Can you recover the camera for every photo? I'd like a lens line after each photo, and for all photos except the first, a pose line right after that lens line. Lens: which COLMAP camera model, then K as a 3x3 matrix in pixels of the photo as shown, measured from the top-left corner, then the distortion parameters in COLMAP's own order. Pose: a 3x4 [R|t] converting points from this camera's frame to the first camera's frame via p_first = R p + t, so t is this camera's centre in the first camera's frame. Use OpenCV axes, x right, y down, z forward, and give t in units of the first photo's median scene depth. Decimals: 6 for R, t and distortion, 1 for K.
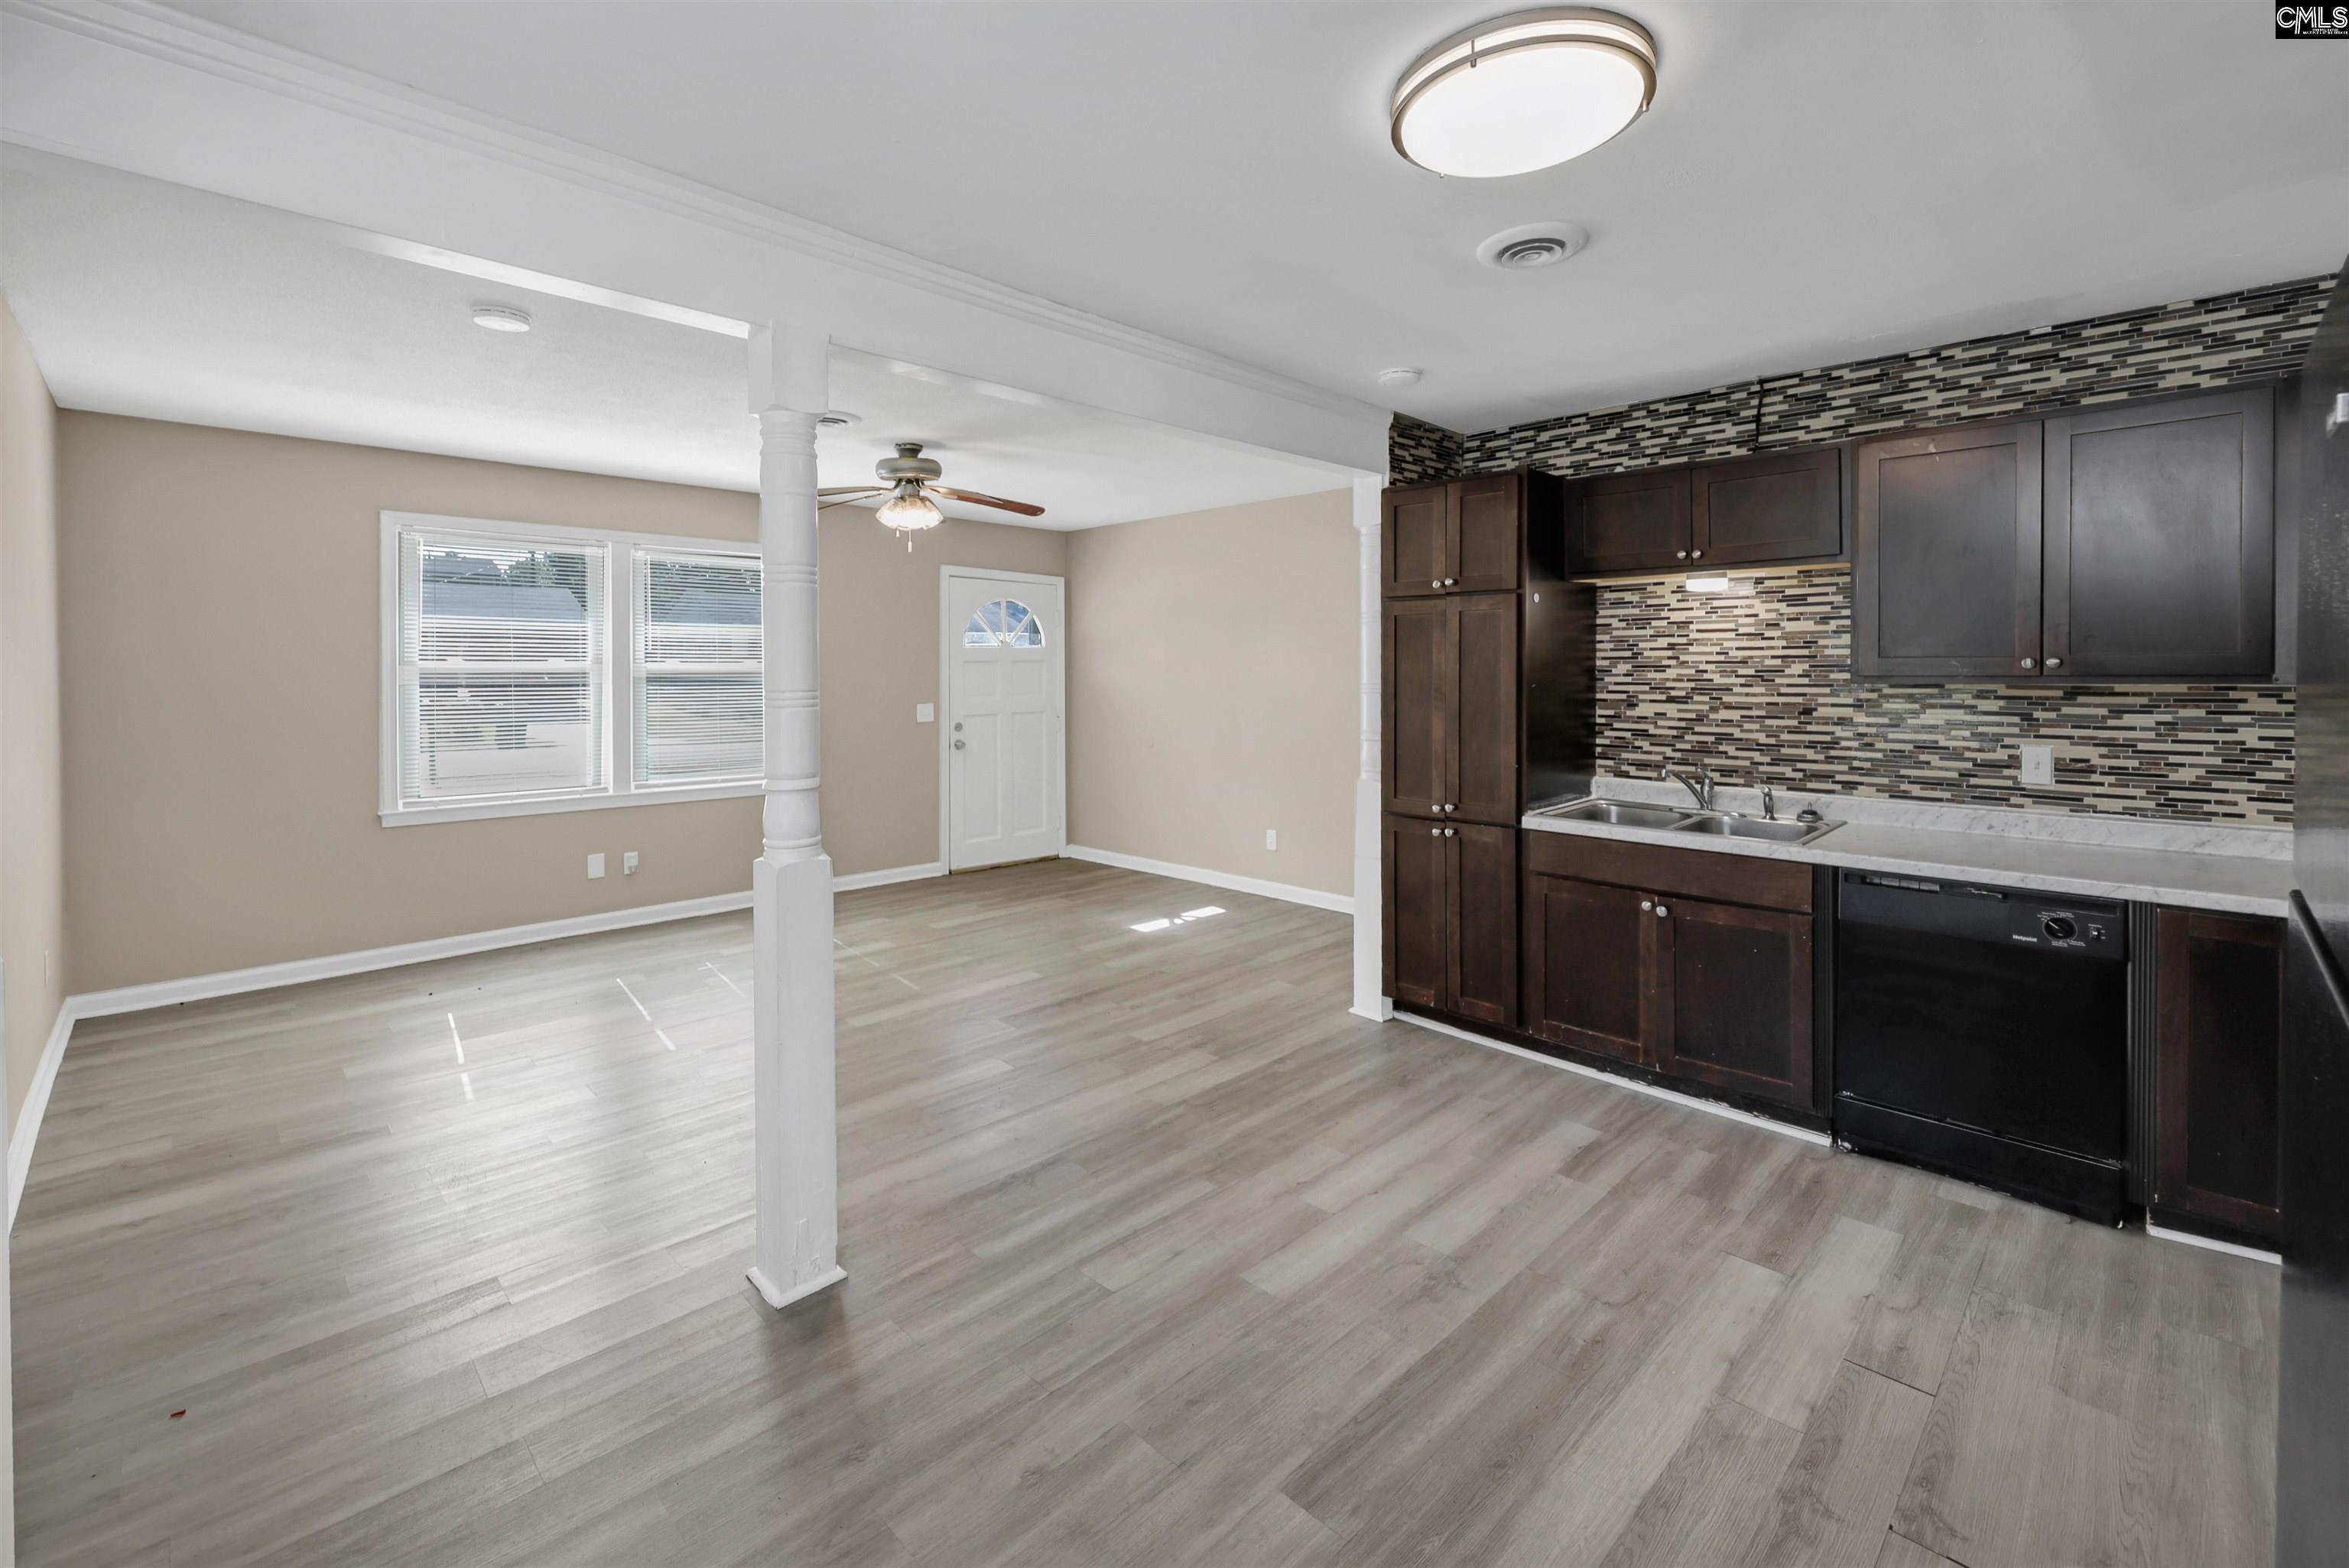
lens RADIAL K [[1003.5, 0, 1208.2], [0, 1003.5, 683.2], [0, 0, 1]] dist [-0.002887, -0.000244]
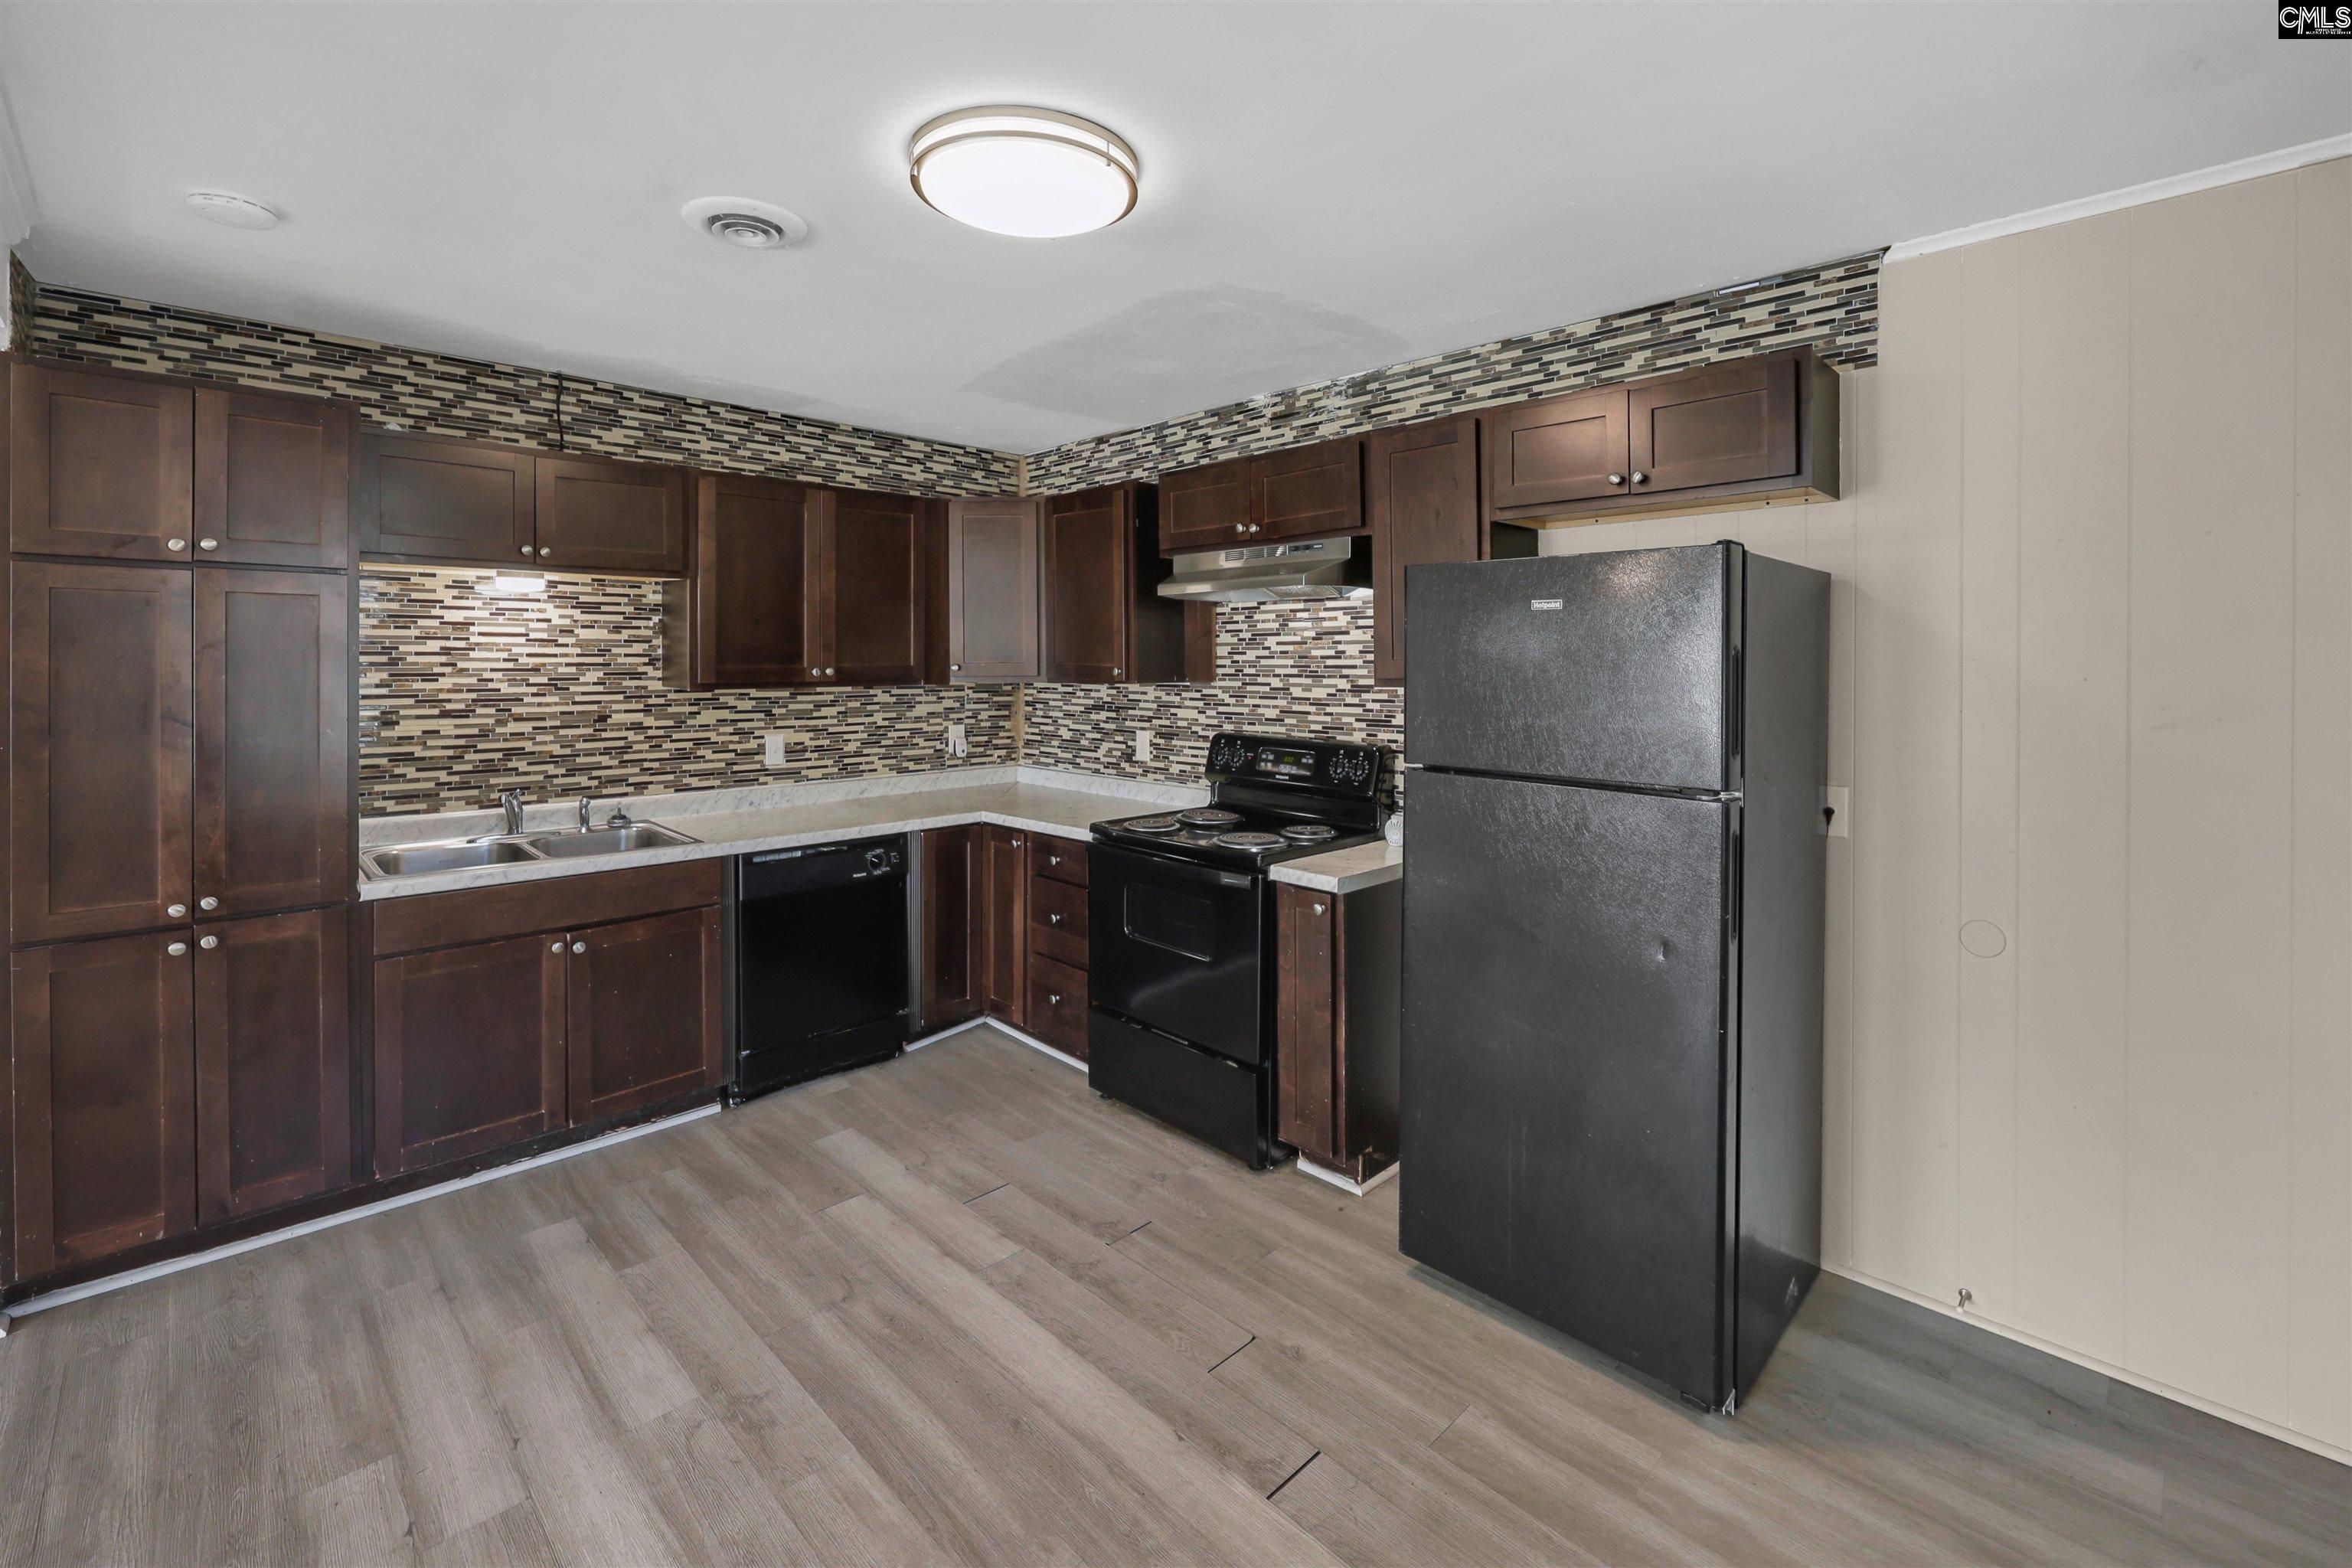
lens RADIAL K [[1000.1, 0, 1157.5], [0, 1000.1, 675.5], [0, 0, 1]] dist [-0.000872, 0.000007]
pose [[0.029480, -0.009617, 0.999519, -0.394269], [0.012932, 0.999874, 0.009239, -0.017608], [-0.999482, 0.012653, 0.029601, 0.410496]]
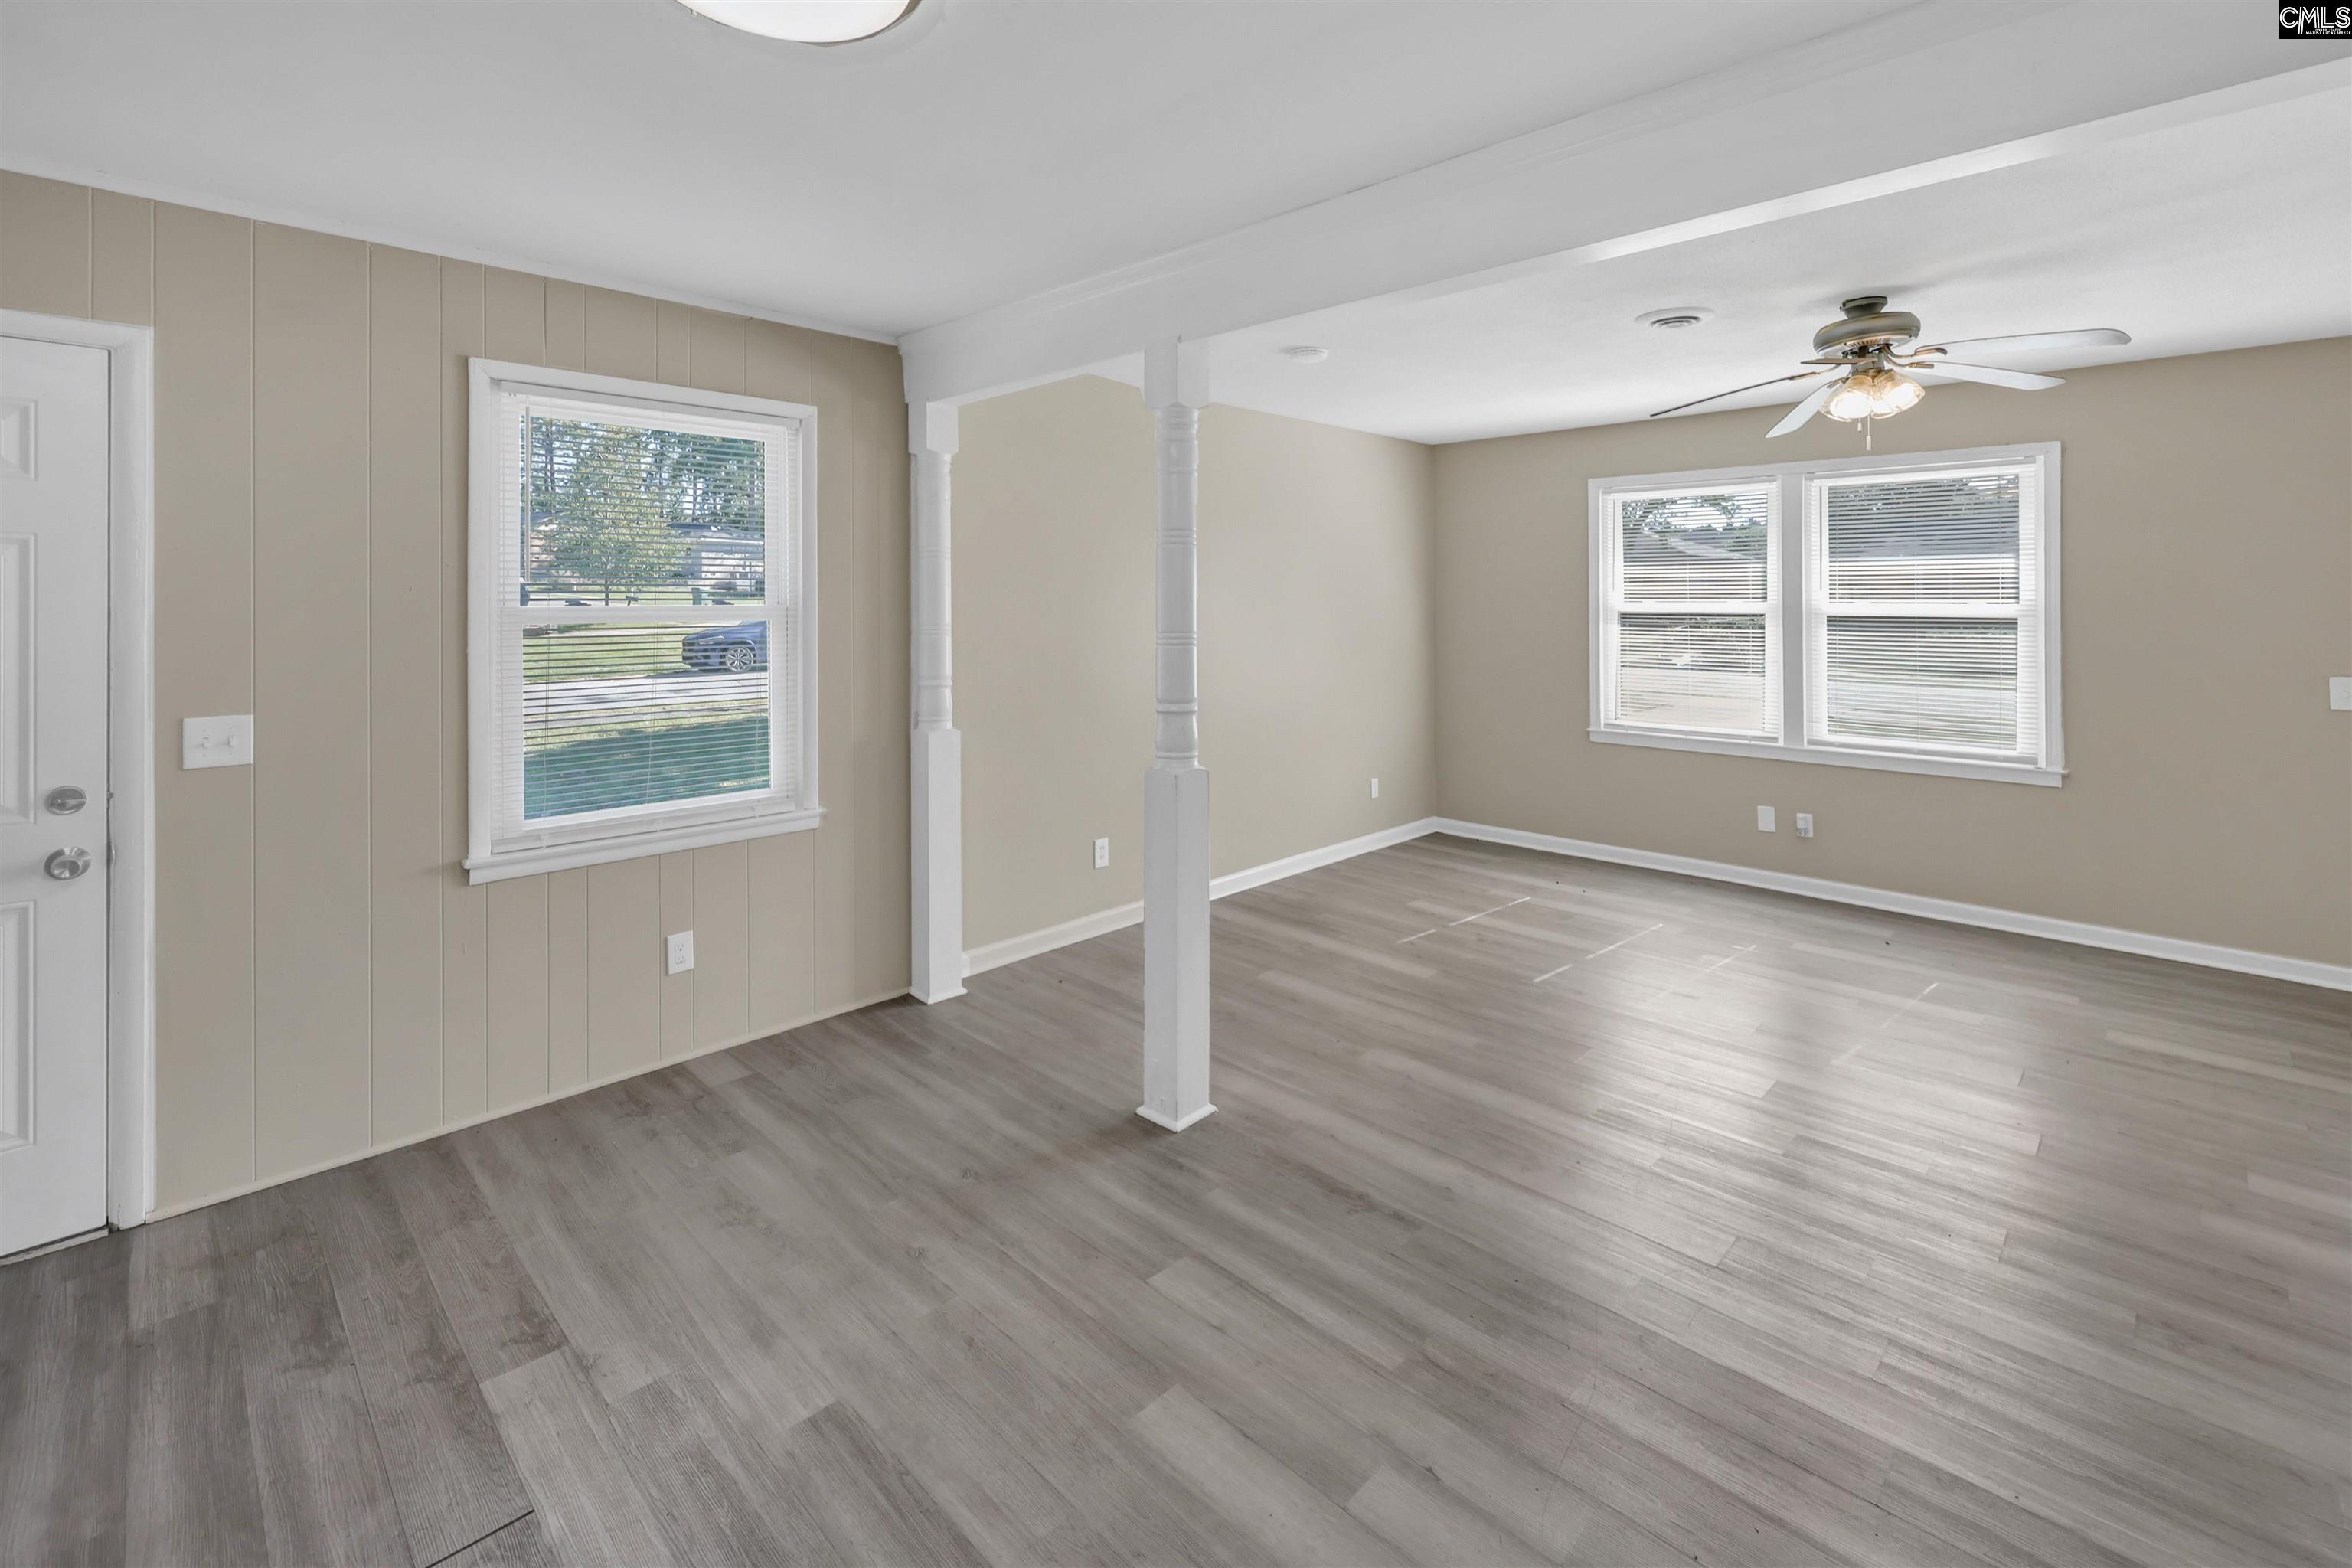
lens RADIAL K [[1036.8, 0, 1165.2], [0, 1036.8, 600.0], [0, 0, 1]] dist [-0.001171, -0.000009]
pose [[-0.015943, -0.002288, -0.999870, 0.571179], [-0.017043, 0.999853, -0.002016, -0.019996], [0.999728, 0.017009, -0.015979, 0.663818]]
